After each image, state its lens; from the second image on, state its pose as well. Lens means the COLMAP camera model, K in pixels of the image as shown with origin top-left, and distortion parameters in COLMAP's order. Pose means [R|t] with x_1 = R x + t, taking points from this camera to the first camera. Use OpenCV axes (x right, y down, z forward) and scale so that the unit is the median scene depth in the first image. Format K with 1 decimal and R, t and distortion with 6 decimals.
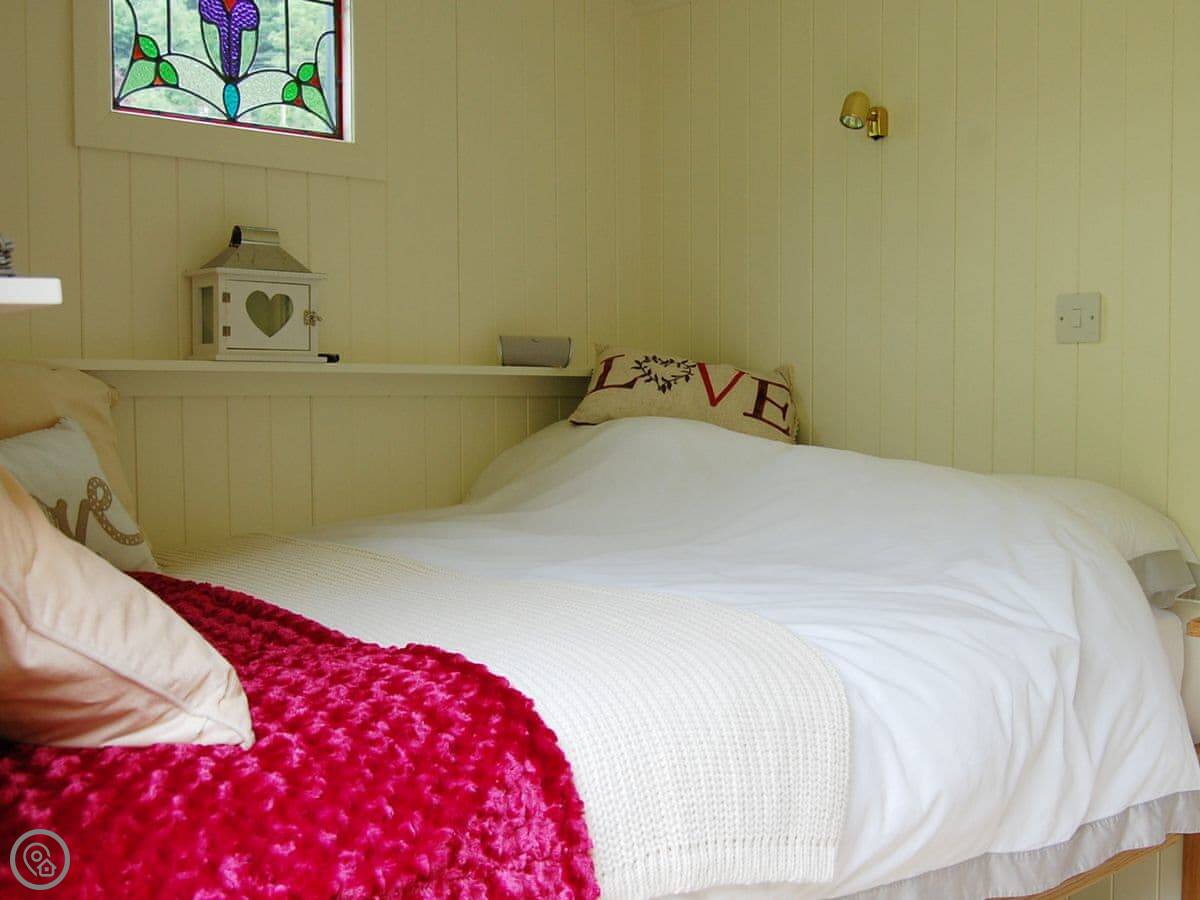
lens RADIAL K [[1344.7, 0, 600.2], [0, 1344.7, 420.0], [0, 0, 1]] dist [-0.053021, -0.009498]
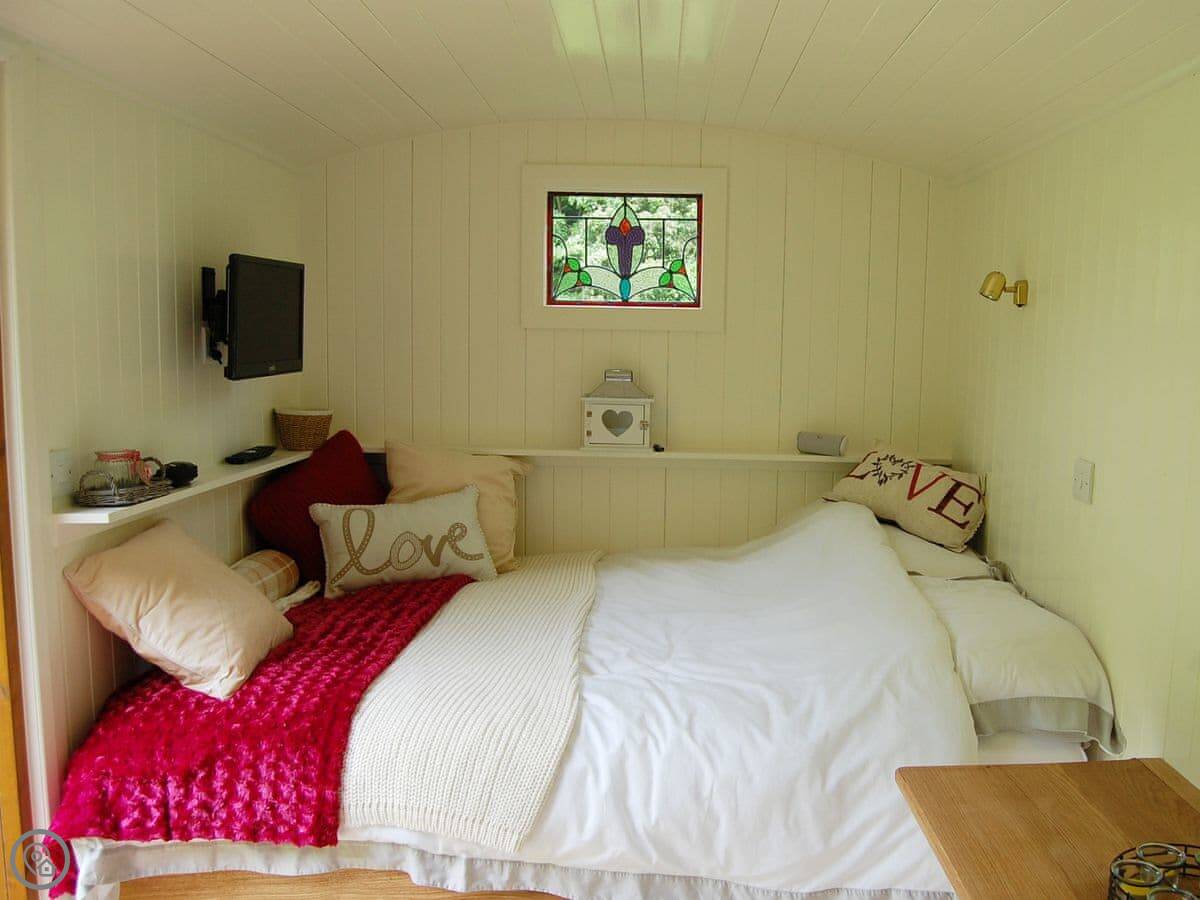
lens RADIAL K [[914.6, 0, 566.2], [0, 914.6, 445.6], [0, 0, 1]] dist [-0.042743, -0.001046]
pose [[0.756692, 0.069570, -0.650060, 0.438379], [-0.034950, 0.997205, 0.066039, -0.119825], [0.652837, -0.027251, 0.757008, 0.080267]]
